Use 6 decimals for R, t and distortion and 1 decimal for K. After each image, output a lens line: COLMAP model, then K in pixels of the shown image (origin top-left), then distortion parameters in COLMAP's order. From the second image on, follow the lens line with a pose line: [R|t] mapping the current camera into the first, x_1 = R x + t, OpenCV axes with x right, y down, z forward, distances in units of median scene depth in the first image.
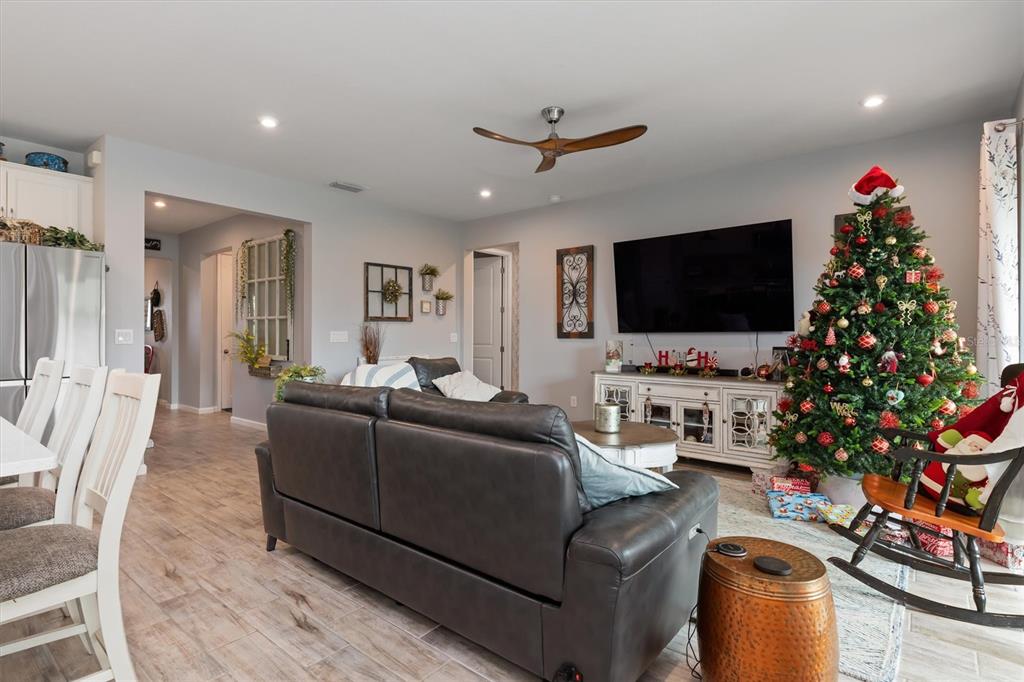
lens RADIAL K [[506.3, 0, 507.2], [0, 506.3, 334.3], [0, 0, 1]] dist [0.004872, 0.000194]
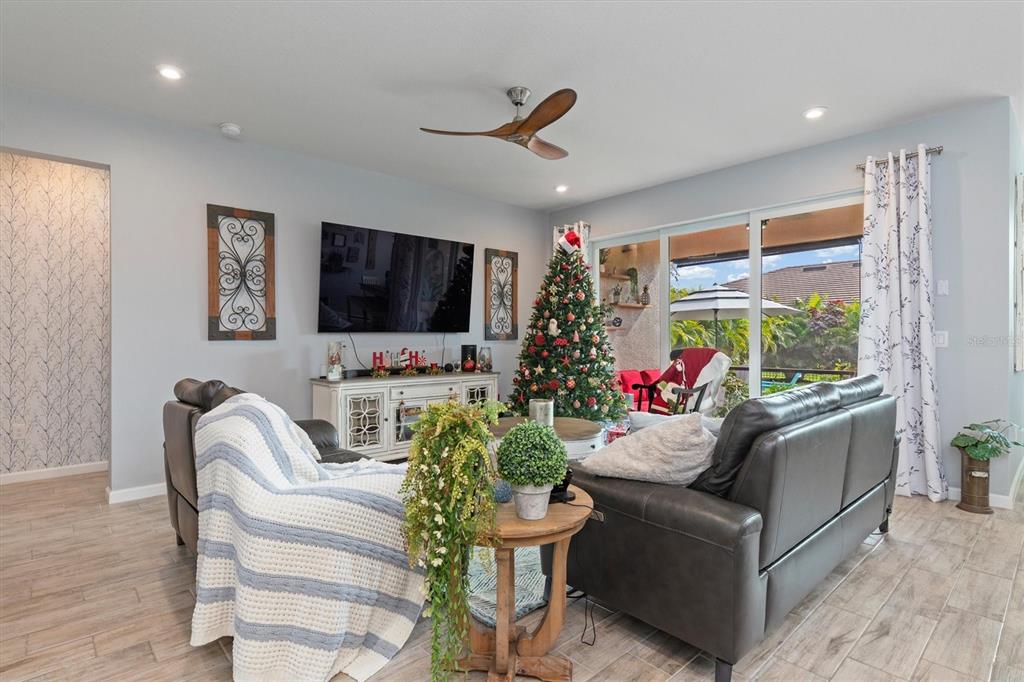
lens RADIAL K [[506.3, 0, 507.7], [0, 506.3, 343.4], [0, 0, 1]] dist [0.004872, 0.000194]
pose [[0.150833, -0.018161, 0.988392, -0.582709], [-0.003175, 0.999817, 0.018856, -0.001729], [-0.988554, -0.005982, 0.150748, 0.620495]]
